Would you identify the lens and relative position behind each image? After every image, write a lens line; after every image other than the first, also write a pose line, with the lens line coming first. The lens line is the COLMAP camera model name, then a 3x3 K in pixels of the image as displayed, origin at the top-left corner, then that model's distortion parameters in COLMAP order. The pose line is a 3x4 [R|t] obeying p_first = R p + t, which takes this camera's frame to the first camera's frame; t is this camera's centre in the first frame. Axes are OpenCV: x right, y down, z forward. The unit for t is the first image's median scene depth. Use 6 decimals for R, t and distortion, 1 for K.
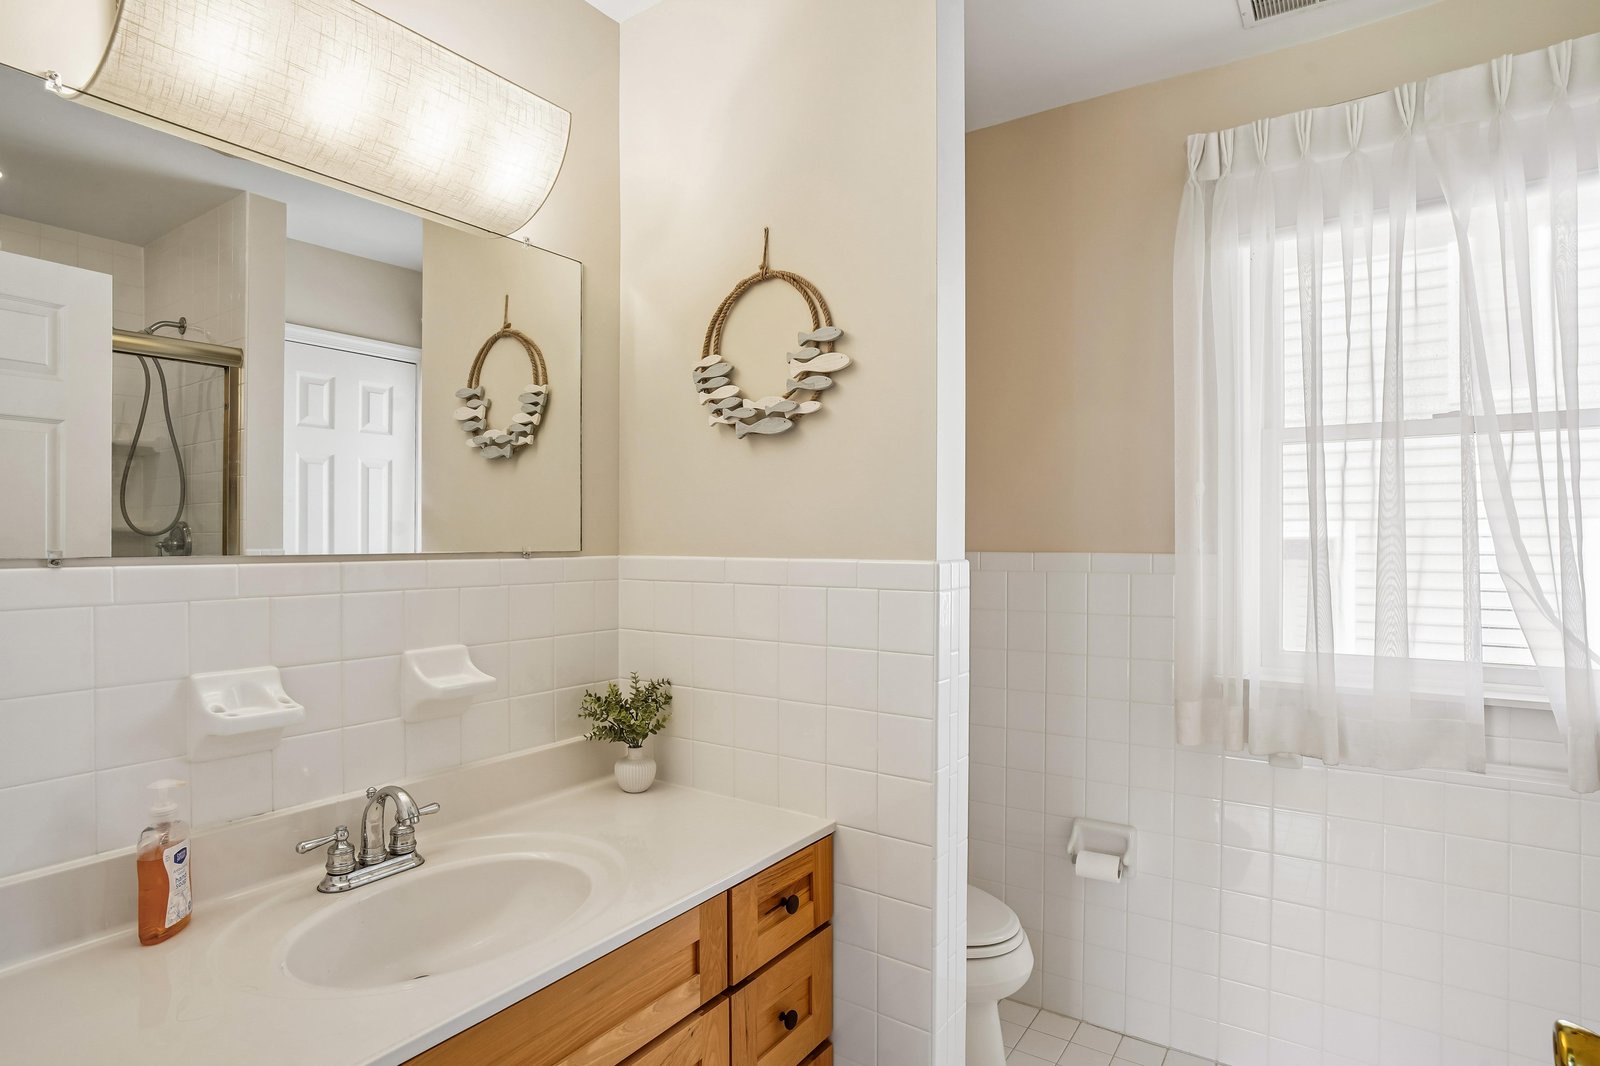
lens RADIAL K [[838.6, 0, 801.8], [0, 838.6, 538.0], [0, 0, 1]] dist [-0.033708, 0.009677]
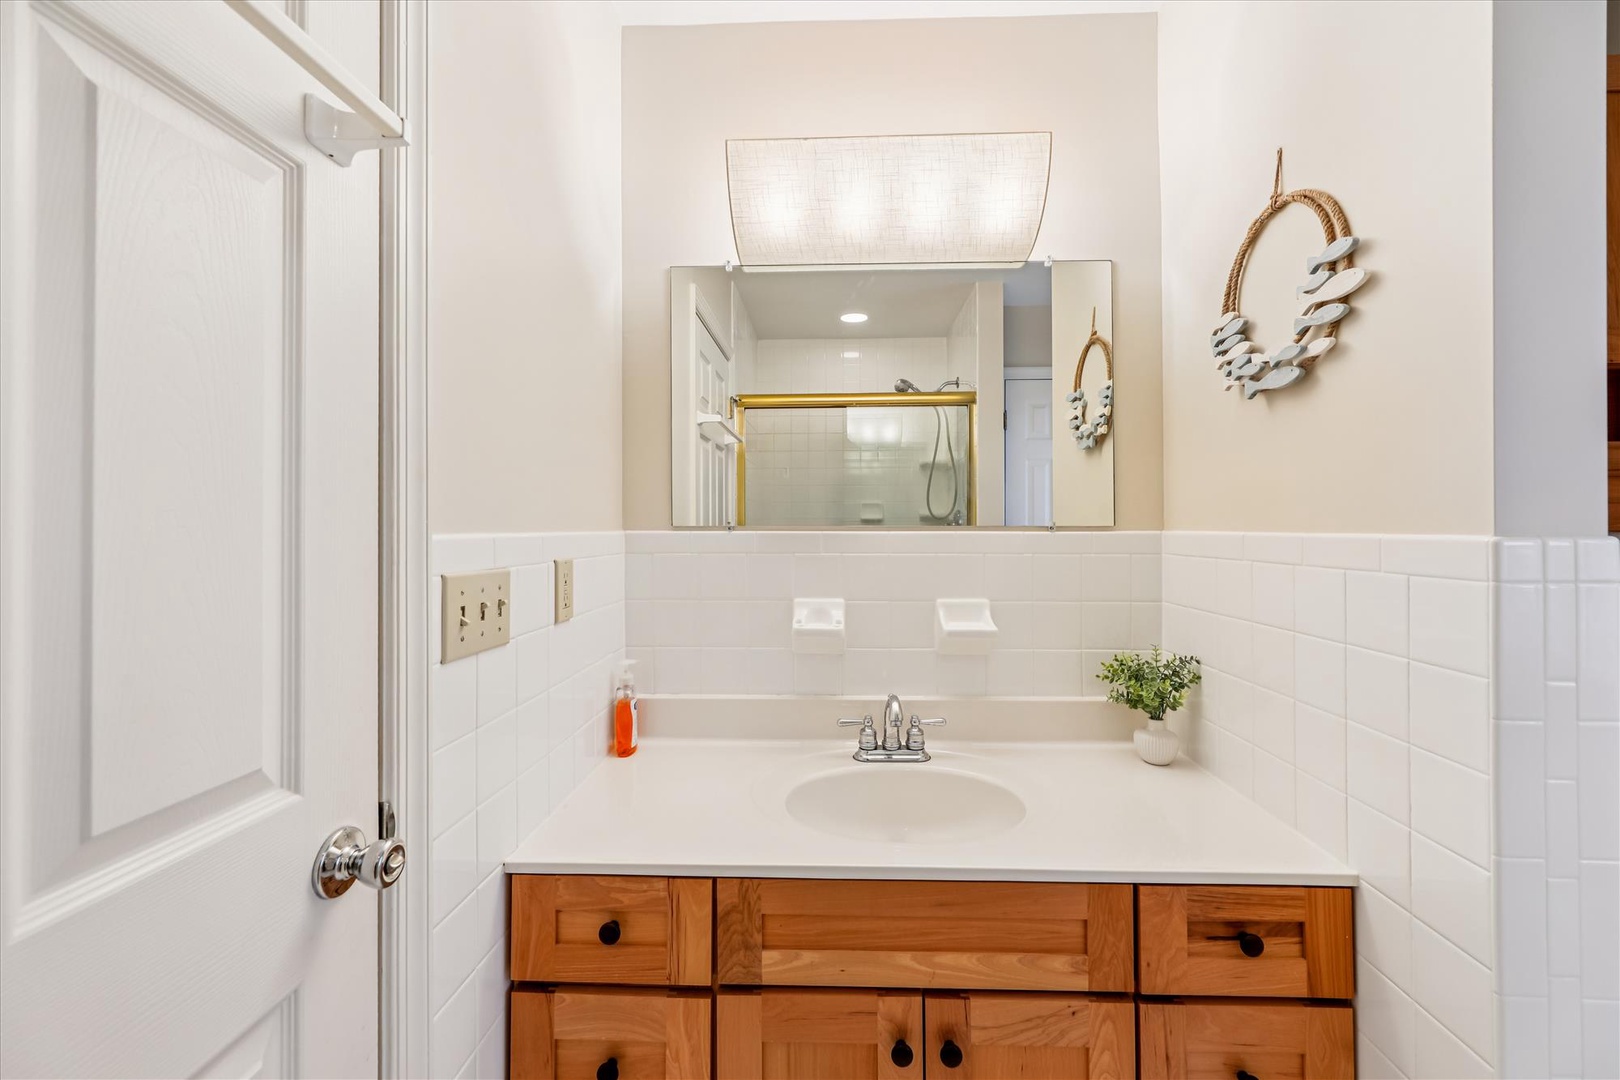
lens RADIAL K [[658.3, 0, 825.7], [0, 658.3, 519.4], [0, 0, 1]] dist [0.002012, -0.000648]
pose [[0.542808, -0.009806, -0.839800, 0.285312], [0.003323, 0.999949, -0.009528, 0.016023], [0.839850, 0.002381, 0.542813, 0.254476]]
